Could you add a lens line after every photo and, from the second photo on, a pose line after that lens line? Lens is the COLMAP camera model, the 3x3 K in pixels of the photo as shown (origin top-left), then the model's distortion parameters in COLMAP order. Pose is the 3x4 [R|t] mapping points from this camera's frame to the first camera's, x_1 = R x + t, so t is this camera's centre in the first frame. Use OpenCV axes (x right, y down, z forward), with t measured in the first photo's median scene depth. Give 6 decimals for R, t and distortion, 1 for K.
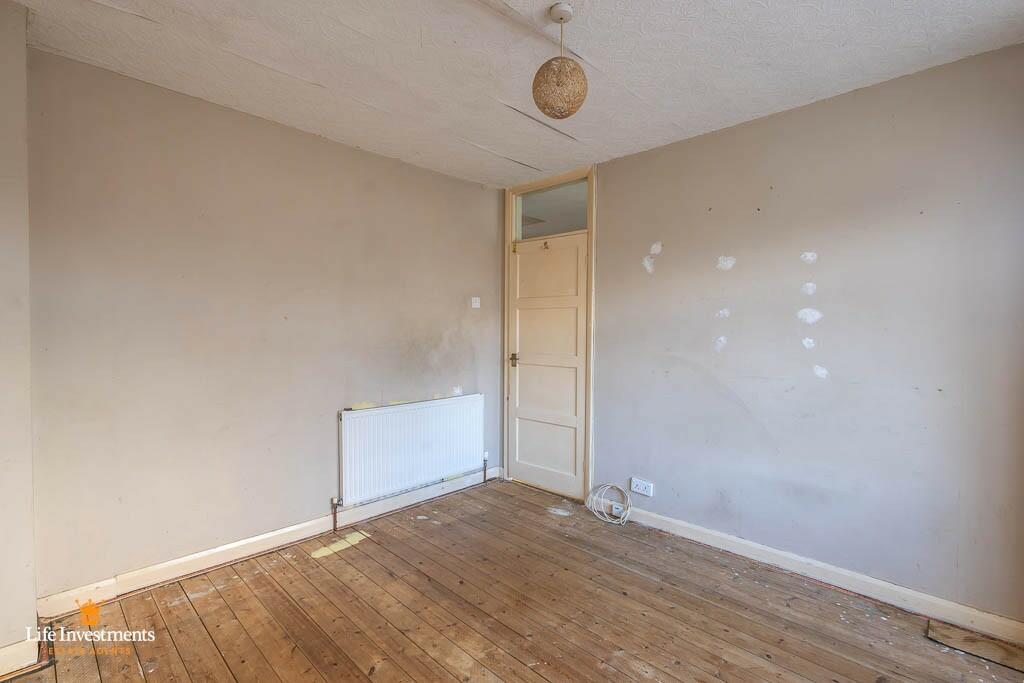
lens RADIAL K [[455.2, 0, 511.8], [0, 455.2, 342.9], [0, 0, 1]] dist [0.004591, -0.001466]
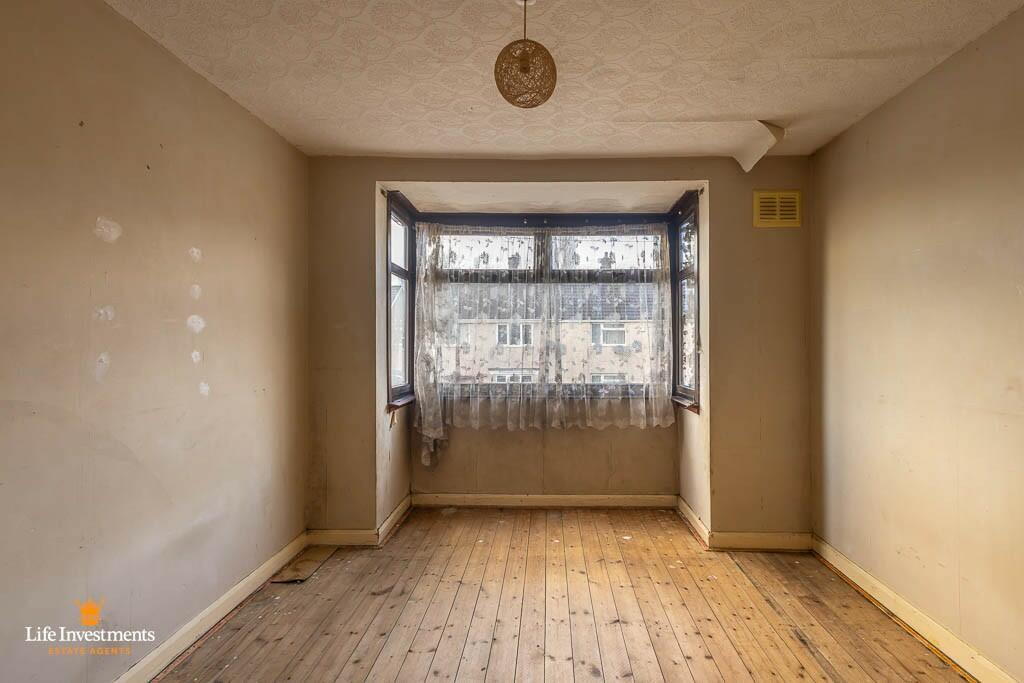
lens RADIAL K [[455.2, 0, 512.1], [0, 455.2, 339.6], [0, 0, 1]] dist [0.004591, -0.001466]
pose [[-0.614210, -0.005340, 0.789125, -0.310427], [0.023000, 0.999431, 0.024665, -0.032791], [-0.788808, 0.033299, -0.613737, 0.904963]]
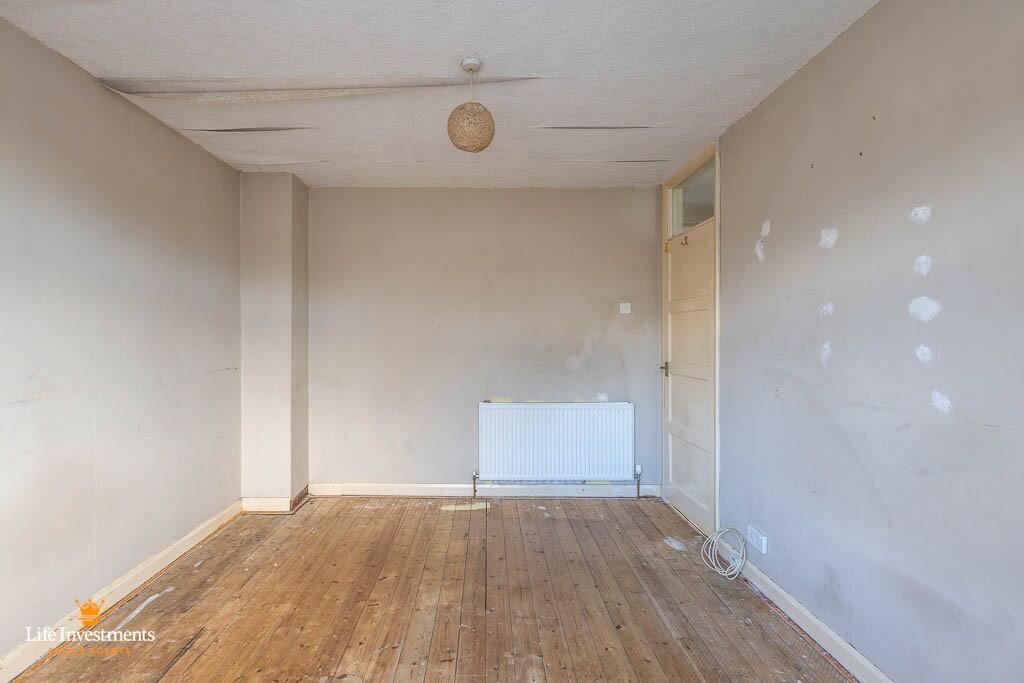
lens RADIAL K [[484.3, 0, 507.6], [0, 484.3, 336.8], [0, 0, 1]] dist [0.004200, 0.000324]
pose [[0.701554, -0.004028, -0.712605, 0.620917], [-0.018958, 0.999525, -0.024314, 0.003540], [0.712364, 0.030568, 0.701144, 0.124150]]
